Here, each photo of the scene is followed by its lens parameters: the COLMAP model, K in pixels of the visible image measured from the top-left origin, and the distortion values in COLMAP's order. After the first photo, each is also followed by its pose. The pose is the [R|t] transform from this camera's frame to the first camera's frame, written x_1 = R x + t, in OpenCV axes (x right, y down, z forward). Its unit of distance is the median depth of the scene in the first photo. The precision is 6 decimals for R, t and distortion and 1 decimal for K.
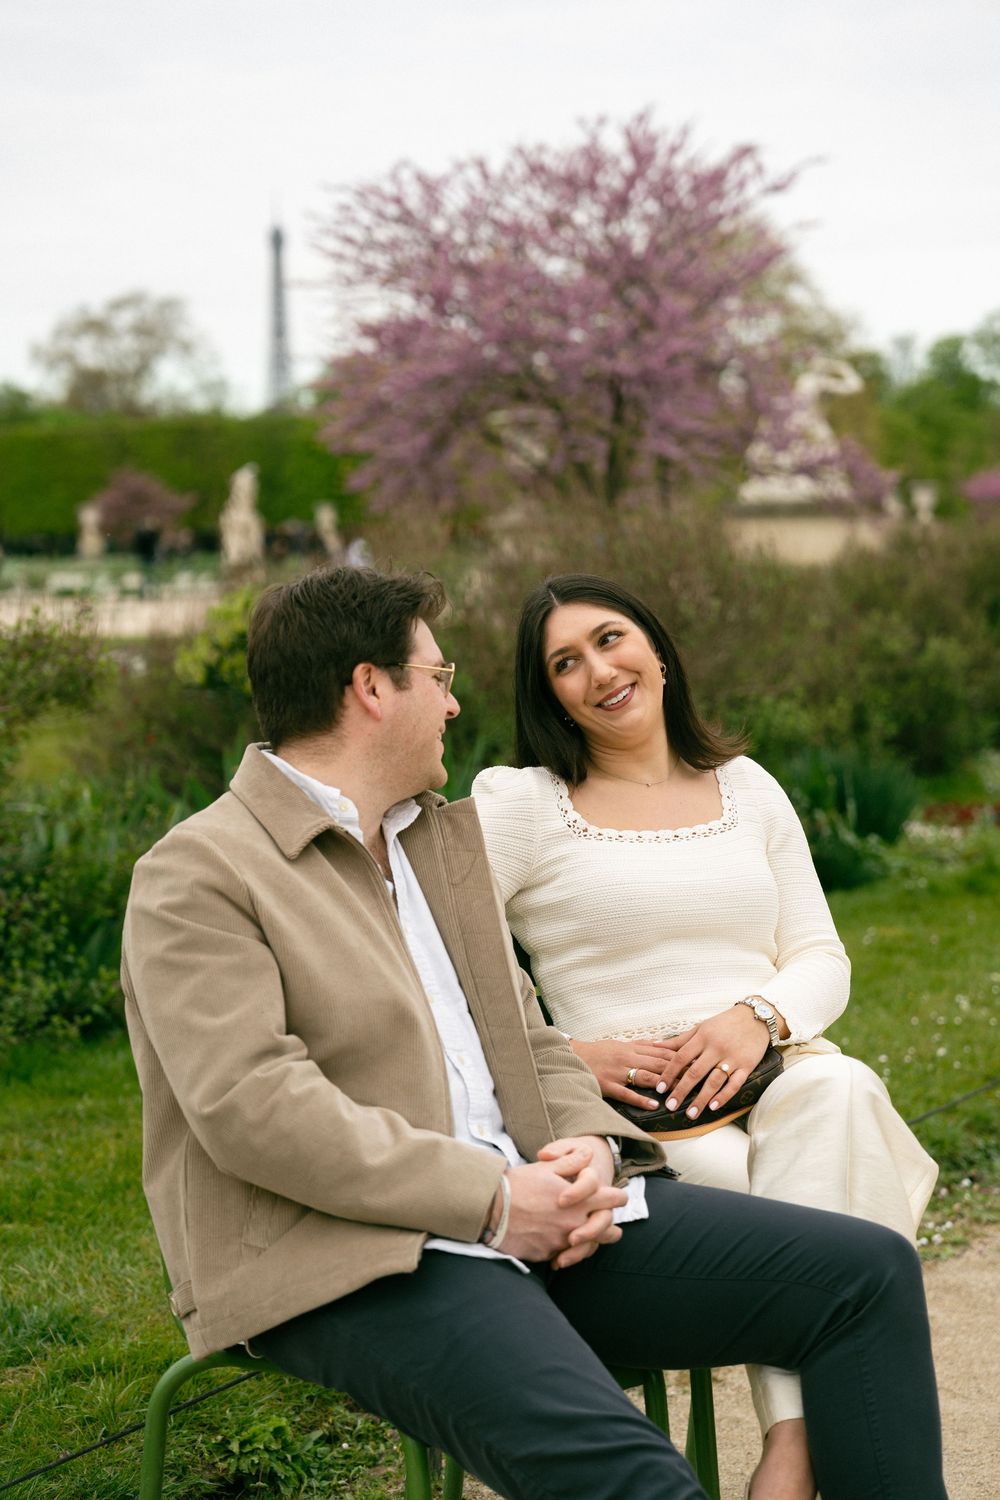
lens RADIAL K [[3046.6, 0, 501.2], [0, 3046.6, 750.1], [0, 0, 1]] dist [0.038551, 0.000000]
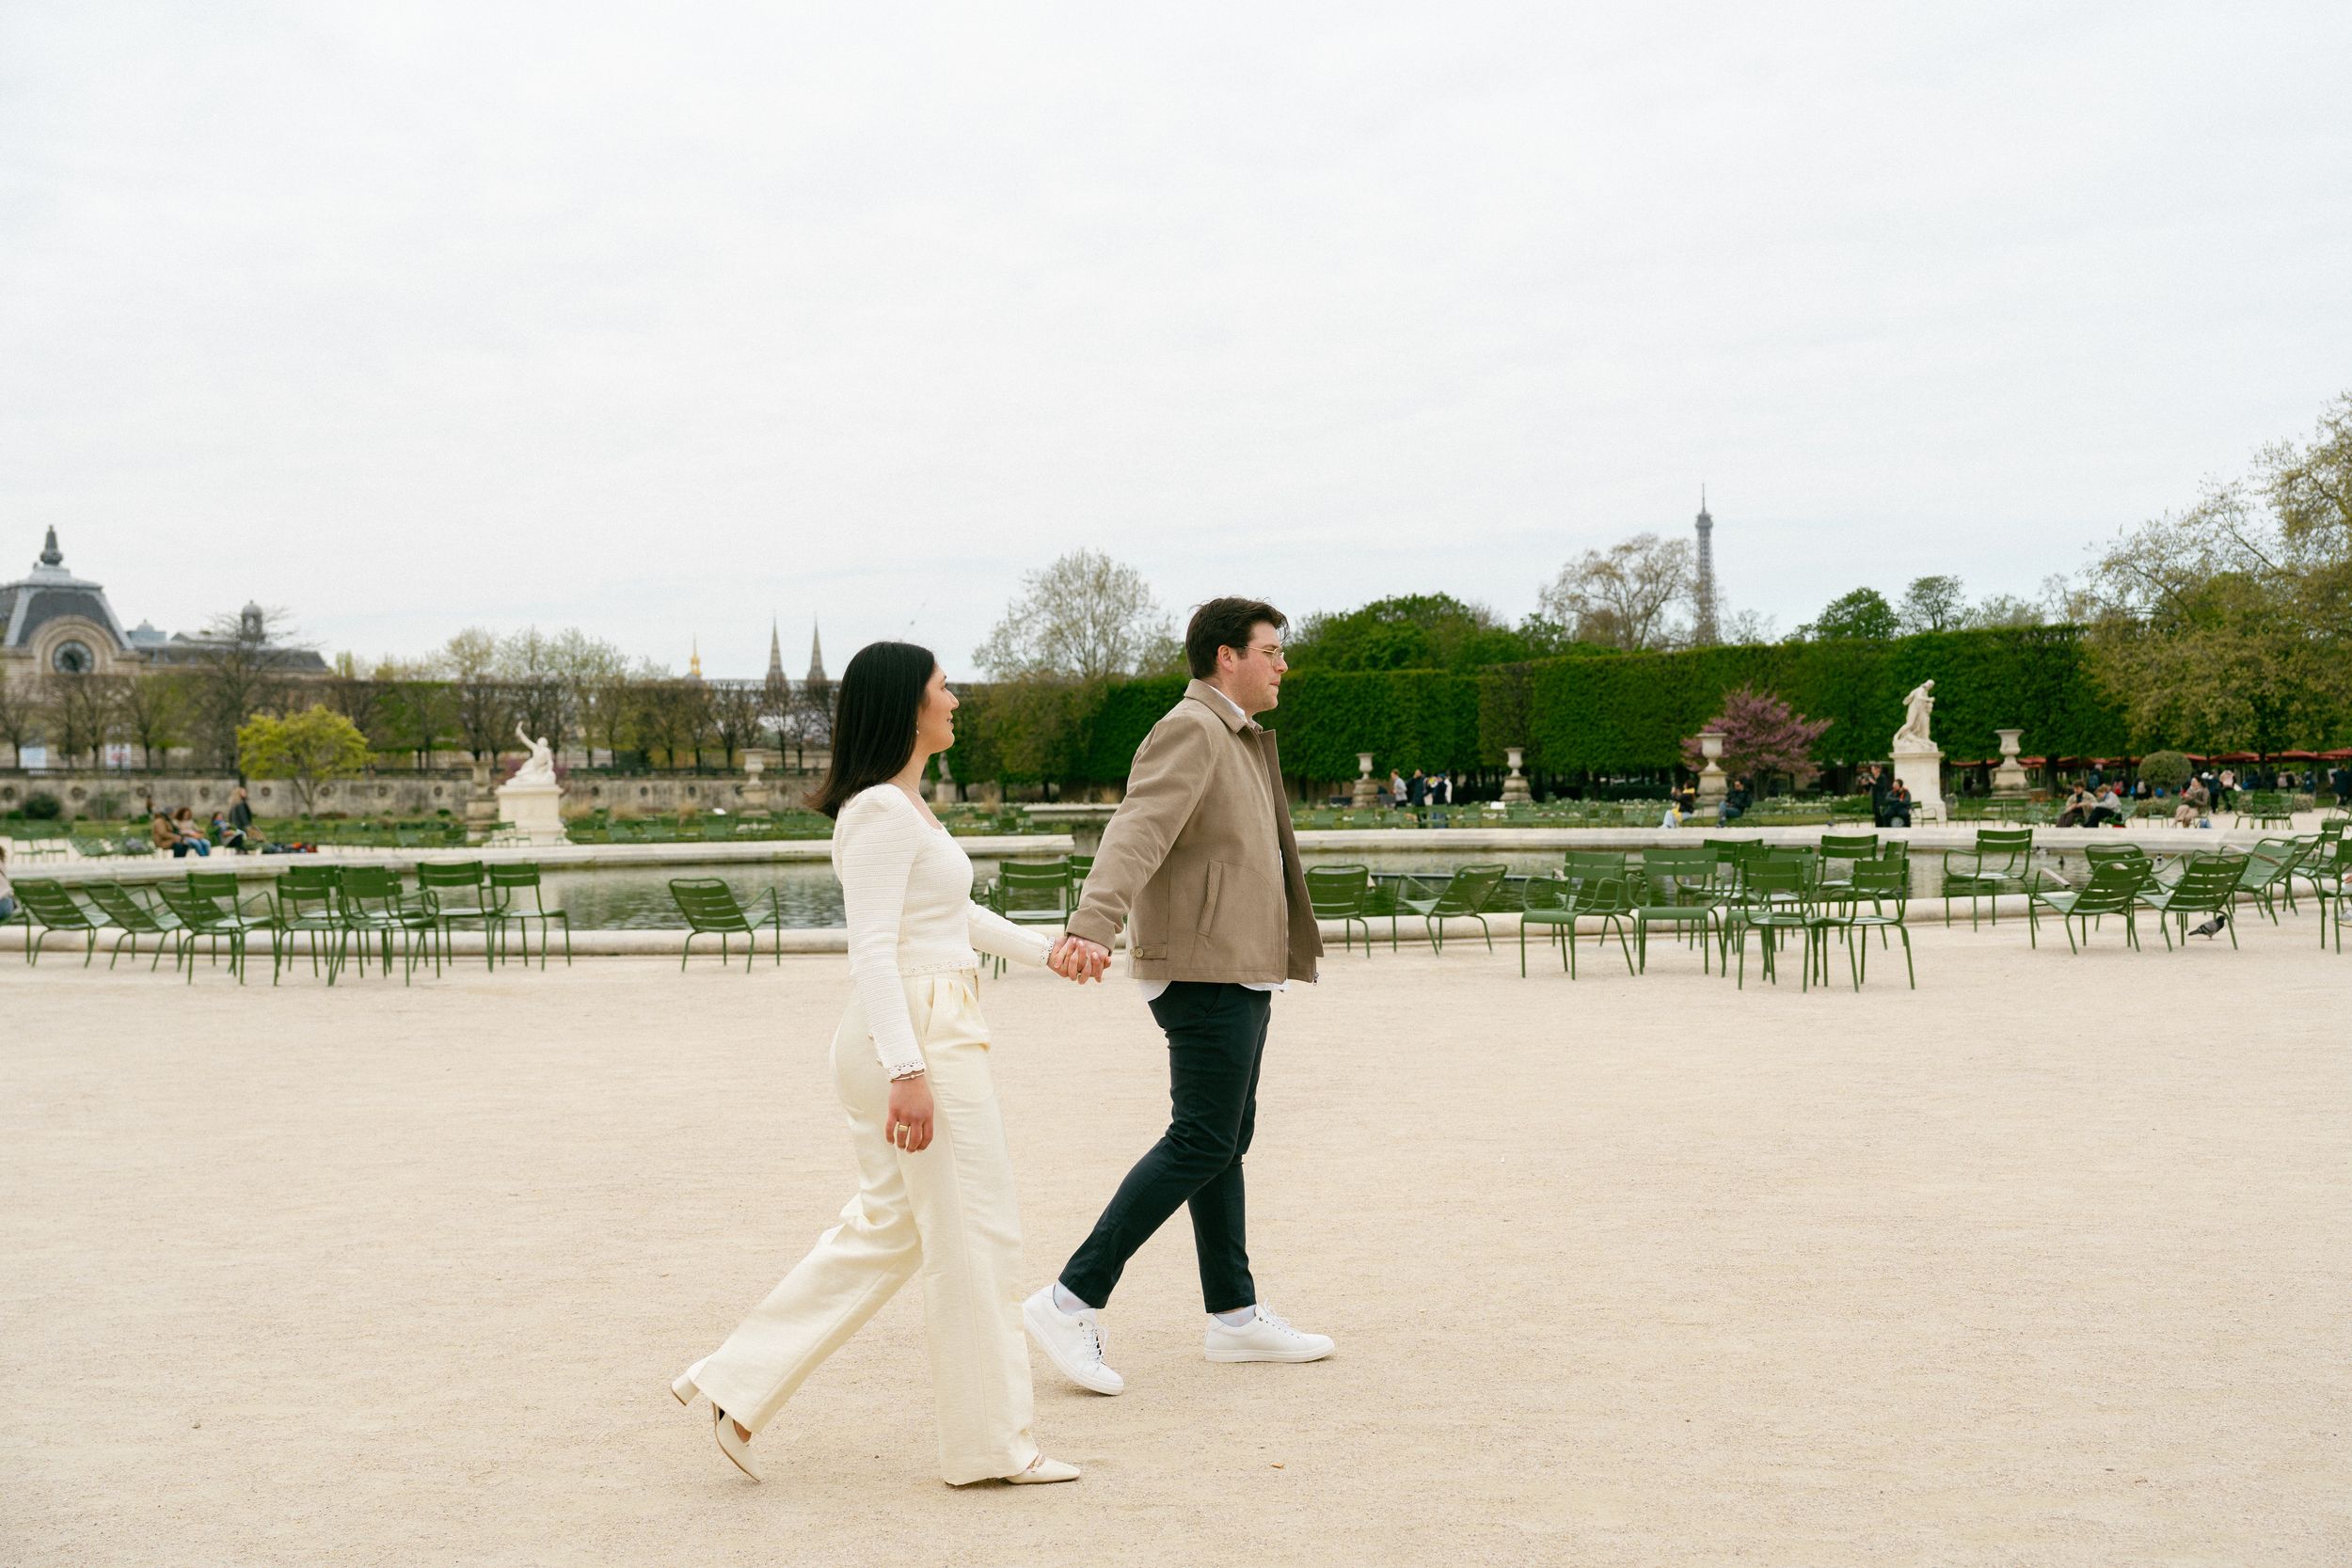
lens RADIAL K [[2463.6, 0, 1190.8], [0, 2463.6, 795.6], [0, 0, 1]] dist [0.001542, 0.000000]
pose [[0.964125, -0.000146, -0.265449, -0.090405], [-0.016489, 0.998036, -0.060438, -0.021683], [0.264936, 0.062646, 0.962229, 0.331913]]
